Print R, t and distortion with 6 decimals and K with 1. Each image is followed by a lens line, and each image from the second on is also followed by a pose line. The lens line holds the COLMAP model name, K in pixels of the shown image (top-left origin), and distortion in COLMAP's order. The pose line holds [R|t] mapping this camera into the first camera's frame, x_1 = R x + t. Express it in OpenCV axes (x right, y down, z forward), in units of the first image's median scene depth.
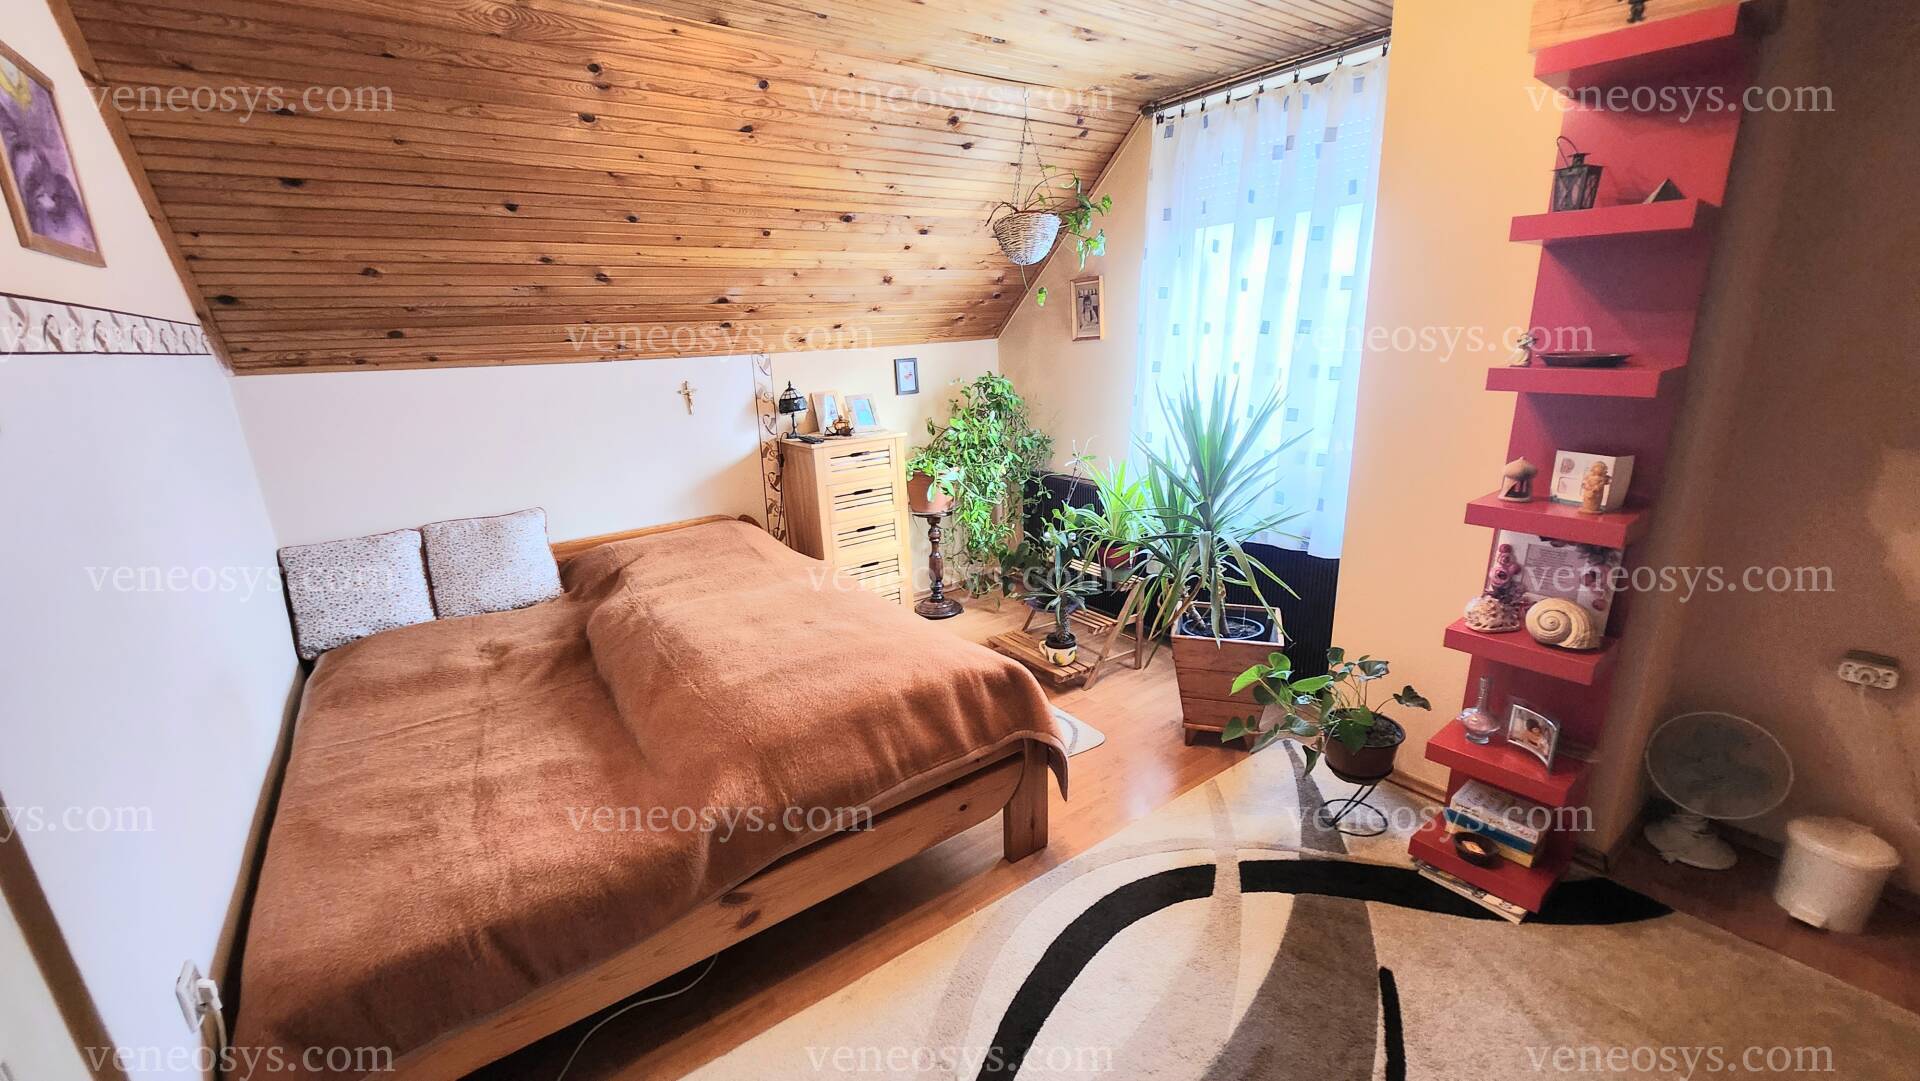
lens RADIAL K [[767.1, 0, 967.5], [0, 767.1, 545.3], [0, 0, 1]] dist [-0.013711, -0.002081]
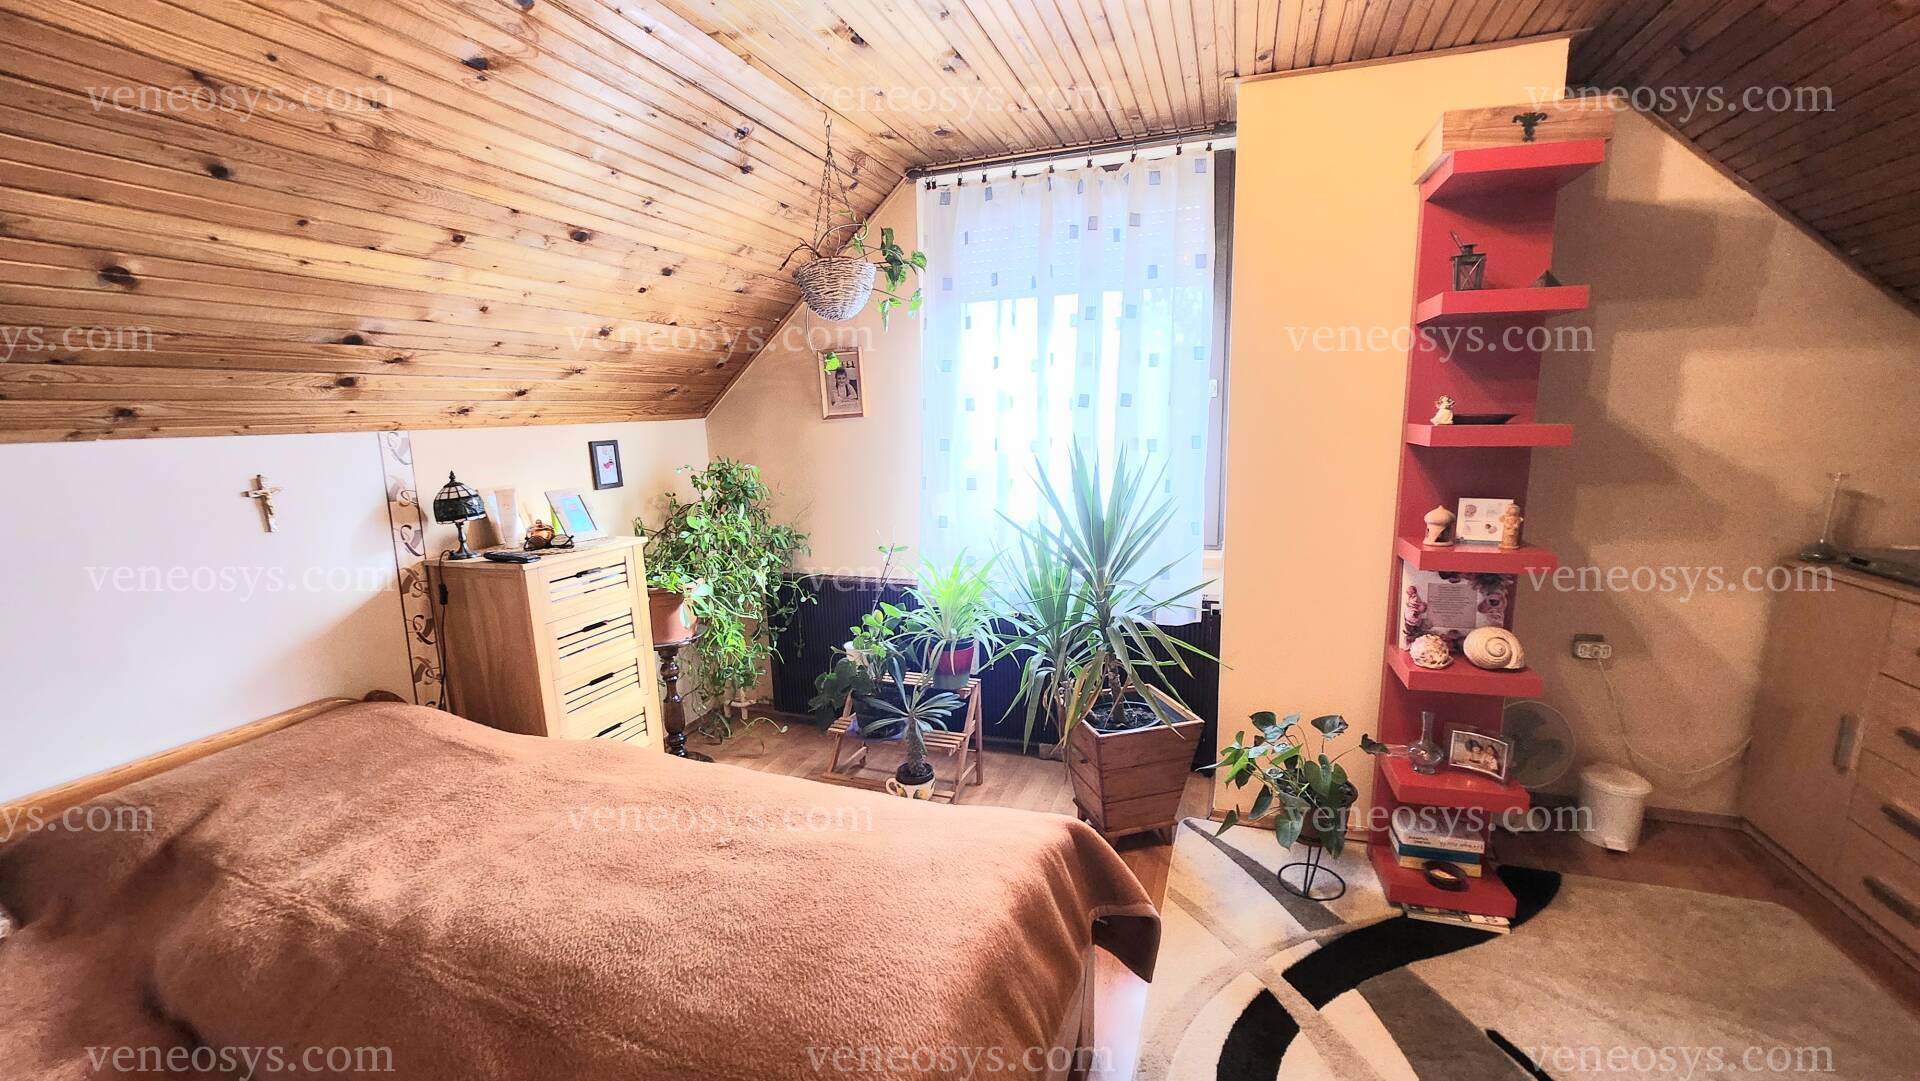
lens RADIAL K [[767.1, 0, 963.3], [0, 767.1, 547.0], [0, 0, 1]] dist [-0.013711, -0.002081]
pose [[0.823819, -0.080035, 0.561174, -0.295174], [0.148213, 0.985956, -0.076963, -0.045520], [-0.547133, 0.146577, 0.824112, 0.288824]]
